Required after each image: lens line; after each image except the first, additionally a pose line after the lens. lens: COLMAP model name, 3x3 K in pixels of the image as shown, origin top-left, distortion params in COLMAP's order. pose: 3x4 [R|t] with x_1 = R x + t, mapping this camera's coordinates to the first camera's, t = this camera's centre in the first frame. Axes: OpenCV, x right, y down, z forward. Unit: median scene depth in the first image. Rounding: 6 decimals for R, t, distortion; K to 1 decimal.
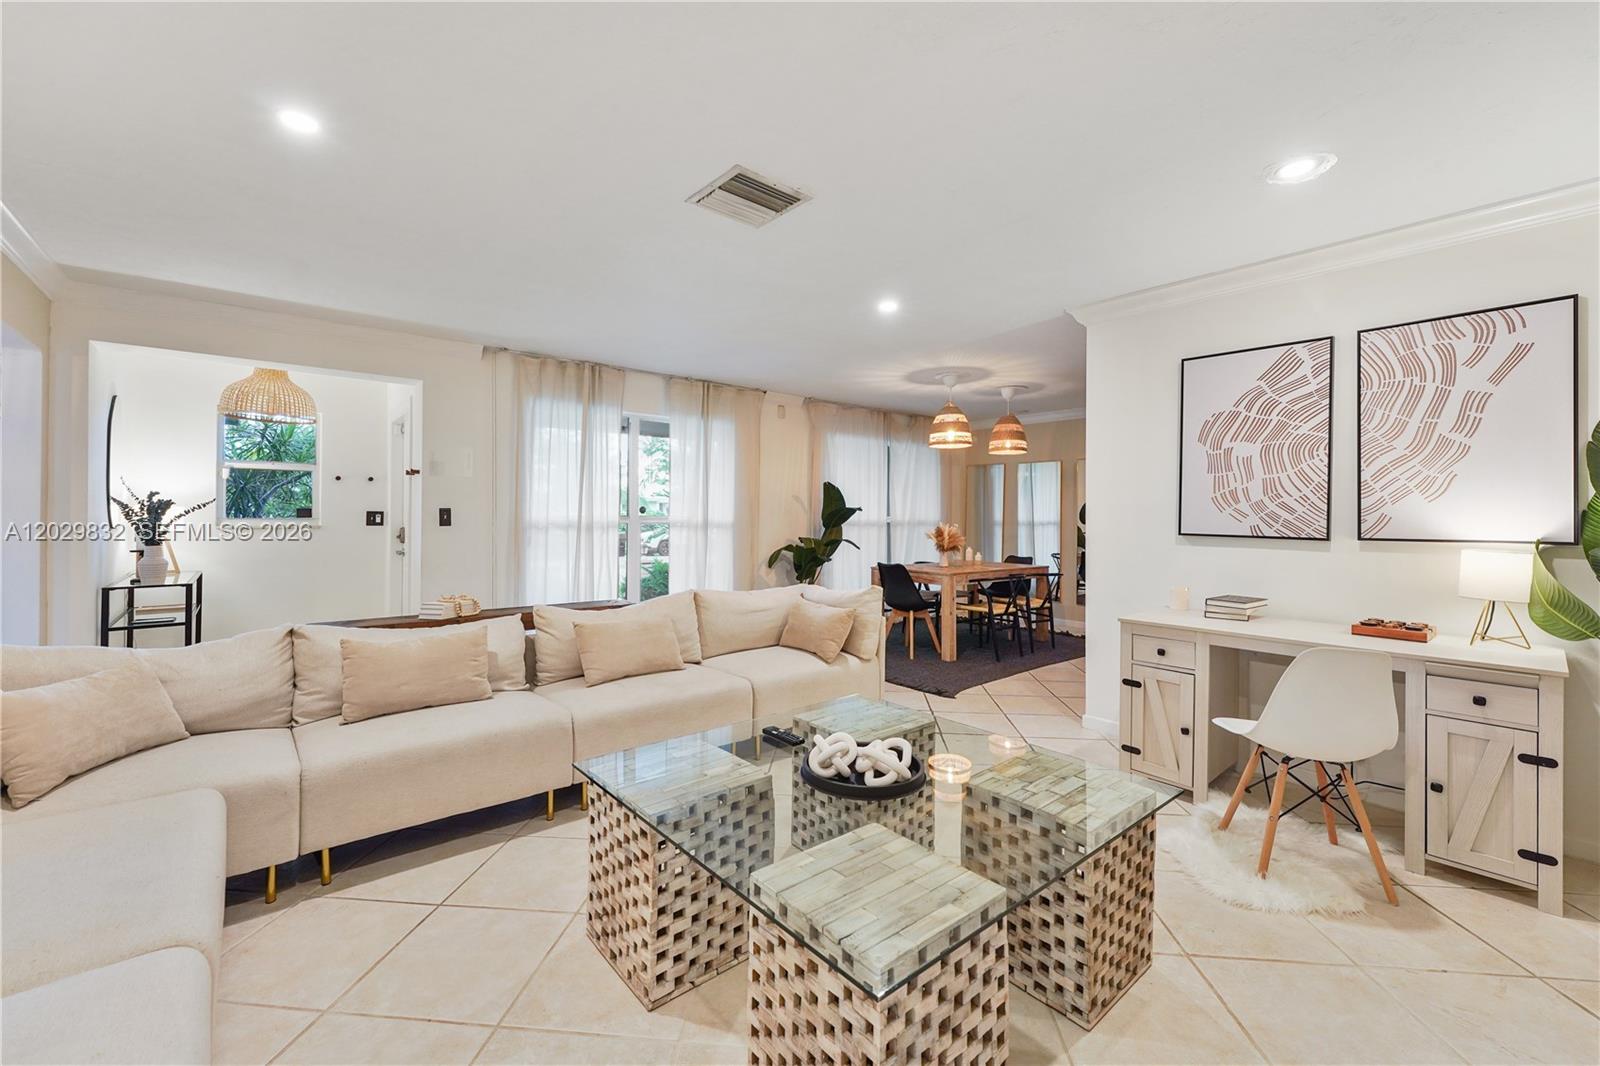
lens RADIAL K [[635.2, 0, 794.6], [0, 635.2, 522.0], [0, 0, 1]] dist [0.001377, -0.000008]
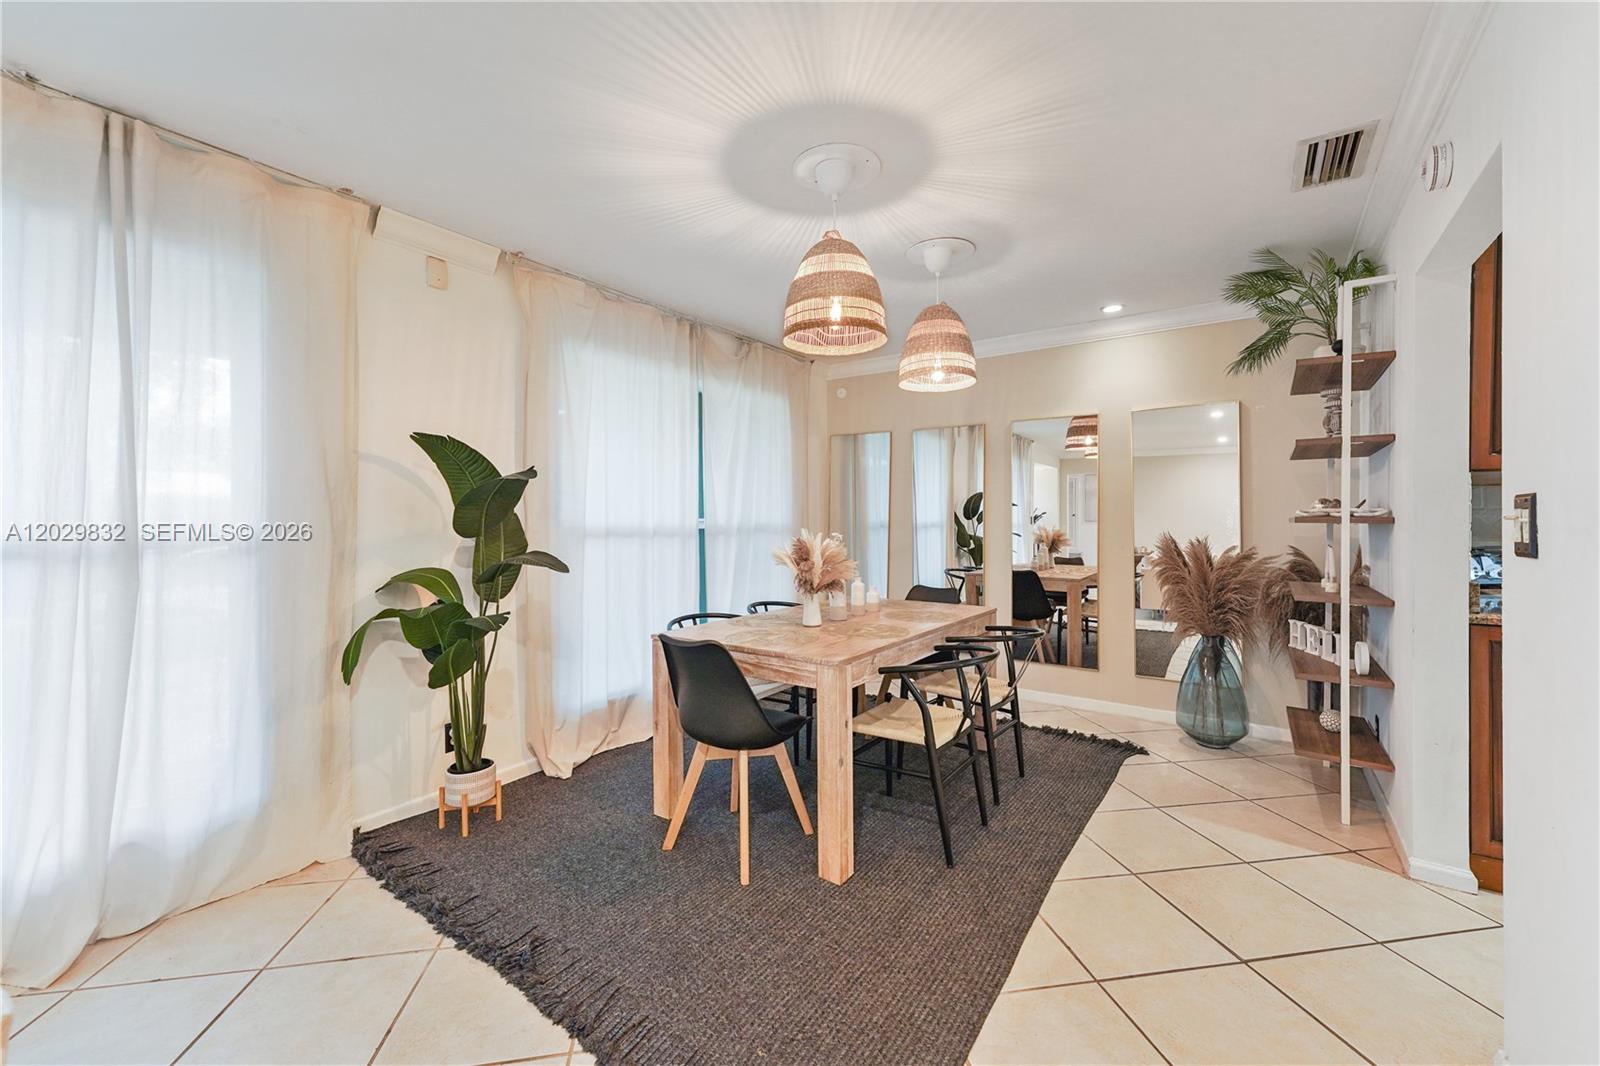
lens RADIAL K [[635.2, 0, 794.6], [0, 635.2, 522.0], [0, 0, 1]] dist [0.001377, -0.000008]
pose [[0.967651, -0.011342, 0.252038, 0.113506], [0.012193, 0.999924, -0.001813, -0.004287], [-0.251998, 0.004828, 0.967716, 0.589308]]
